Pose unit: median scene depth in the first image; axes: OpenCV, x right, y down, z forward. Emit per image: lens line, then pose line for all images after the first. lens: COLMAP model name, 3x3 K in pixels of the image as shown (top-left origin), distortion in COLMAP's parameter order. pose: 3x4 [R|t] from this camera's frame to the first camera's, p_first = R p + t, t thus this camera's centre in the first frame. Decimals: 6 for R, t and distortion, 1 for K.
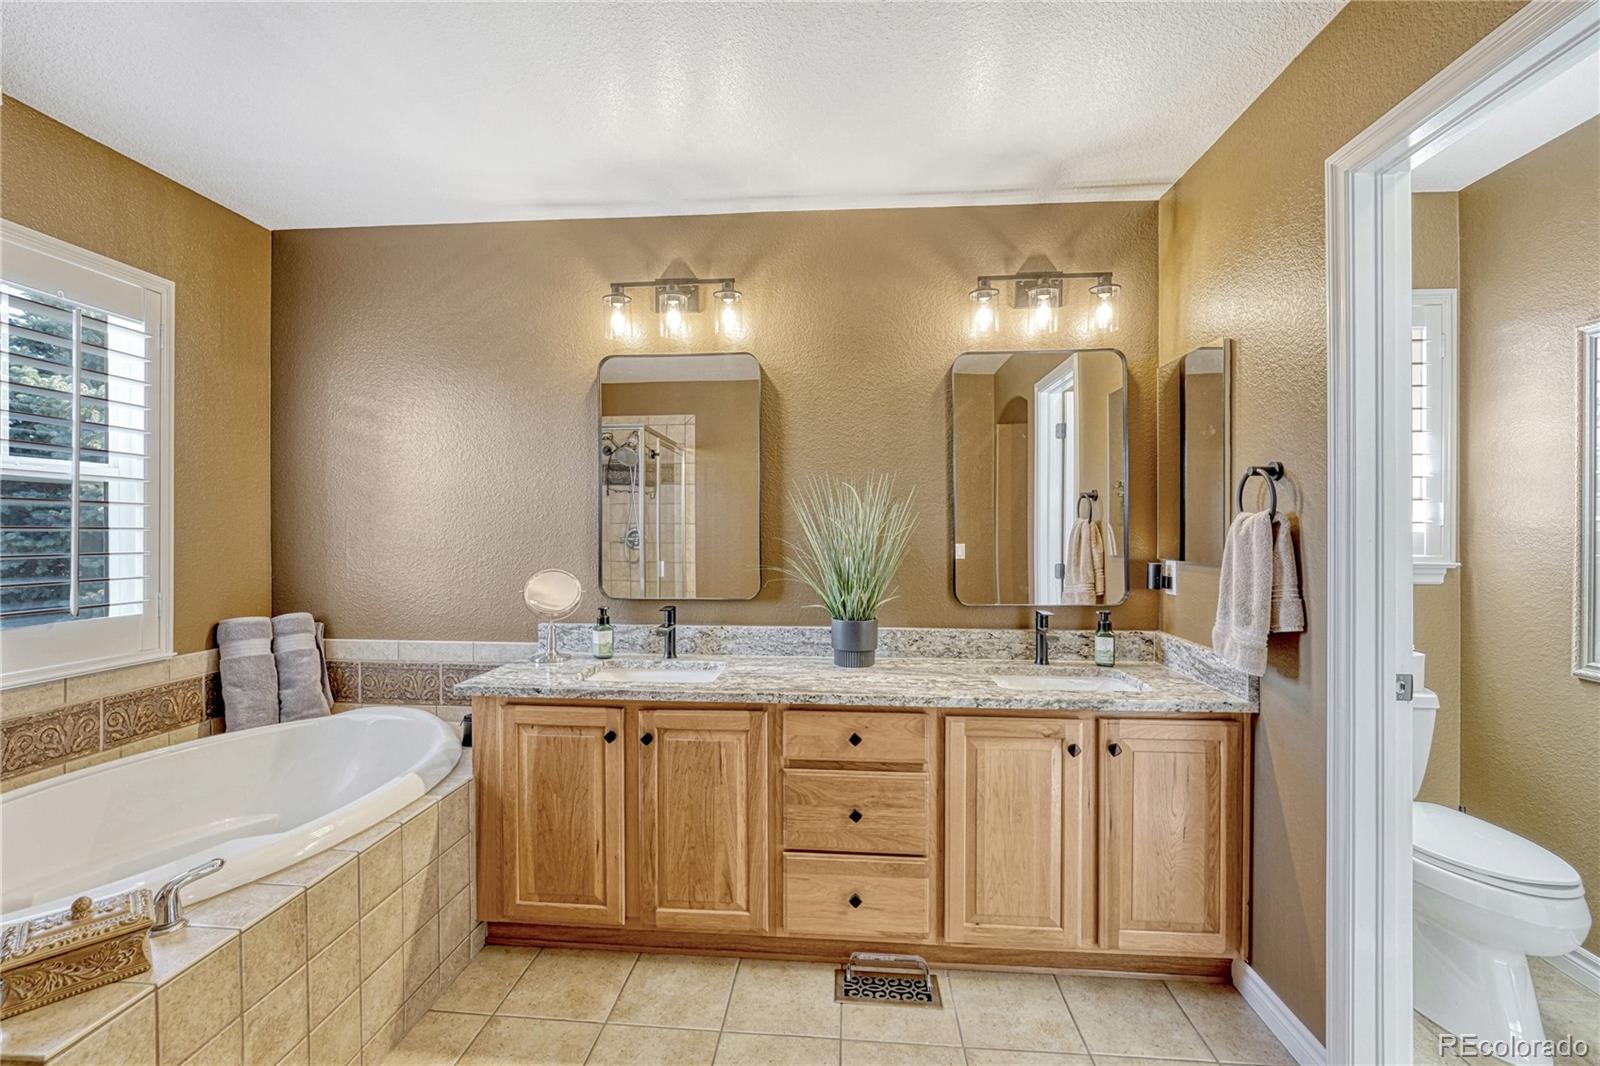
lens RADIAL K [[684.6, 0, 795.0], [0, 684.6, 534.4], [0, 0, 1]] dist [-0.006482, -0.000338]
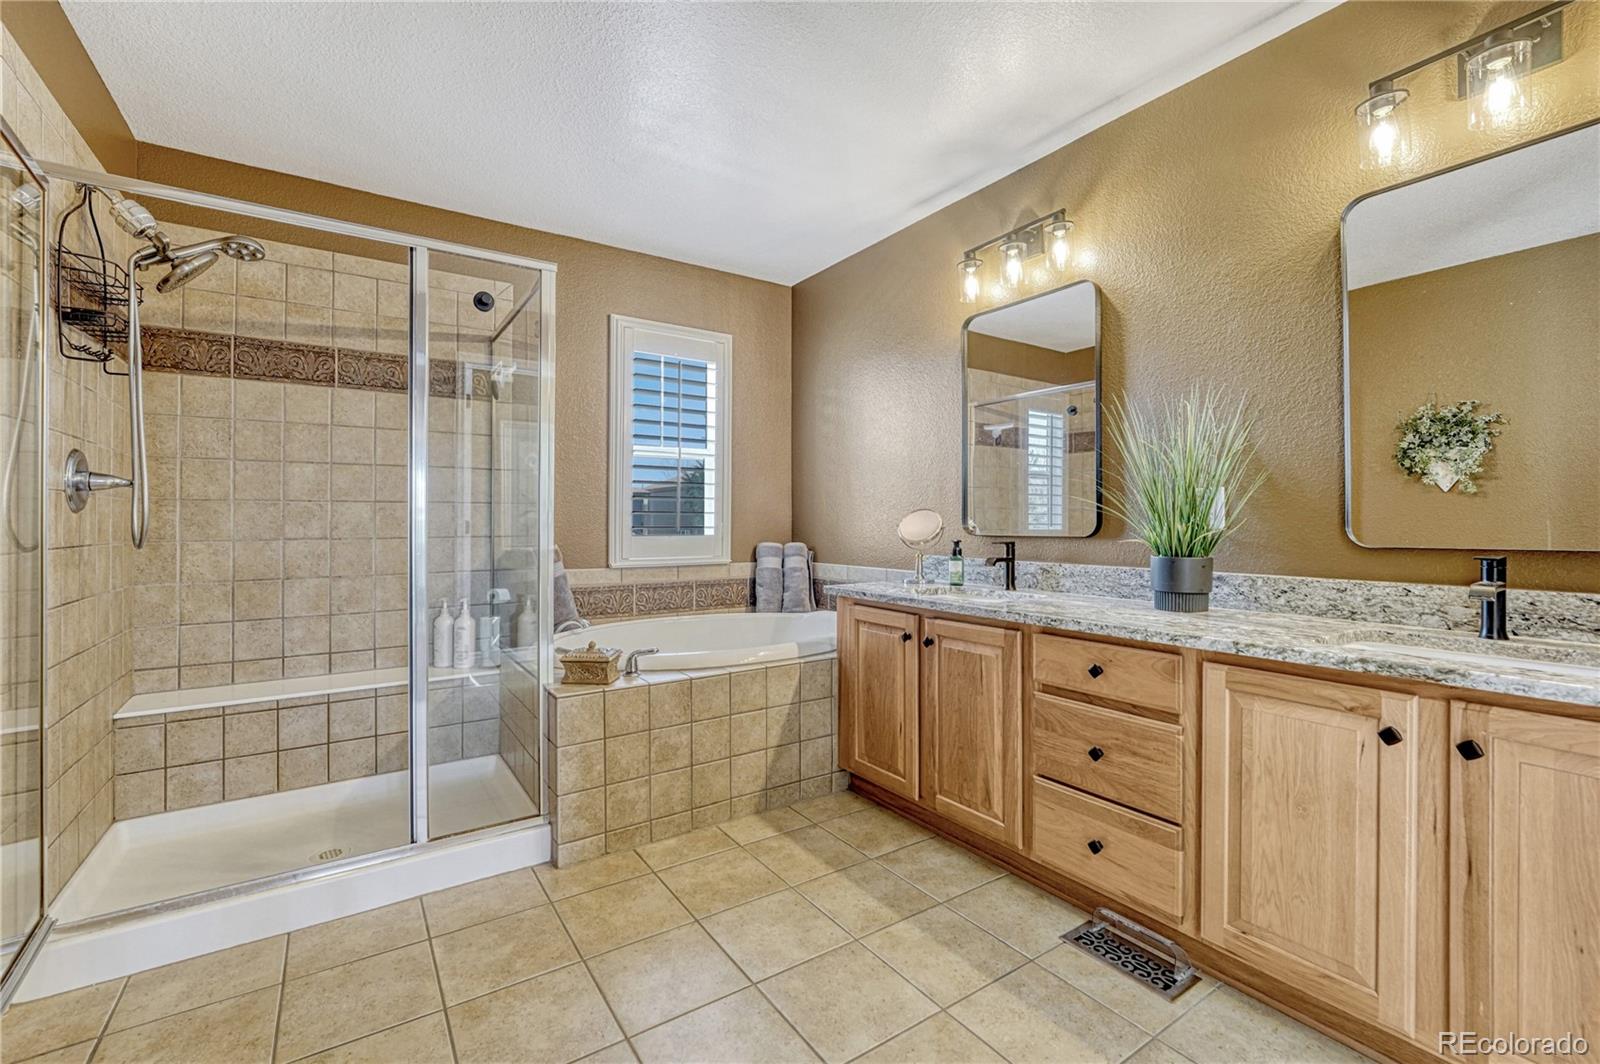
lens RADIAL K [[684.6, 0, 794.7], [0, 684.6, 525.2], [0, 0, 1]] dist [-0.006482, -0.000338]
pose [[0.623022, 0.001545, -0.782203, 0.538074], [-0.004171, 0.999990, -0.001347, 0.103113], [0.782193, 0.004102, 0.623022, 0.105307]]
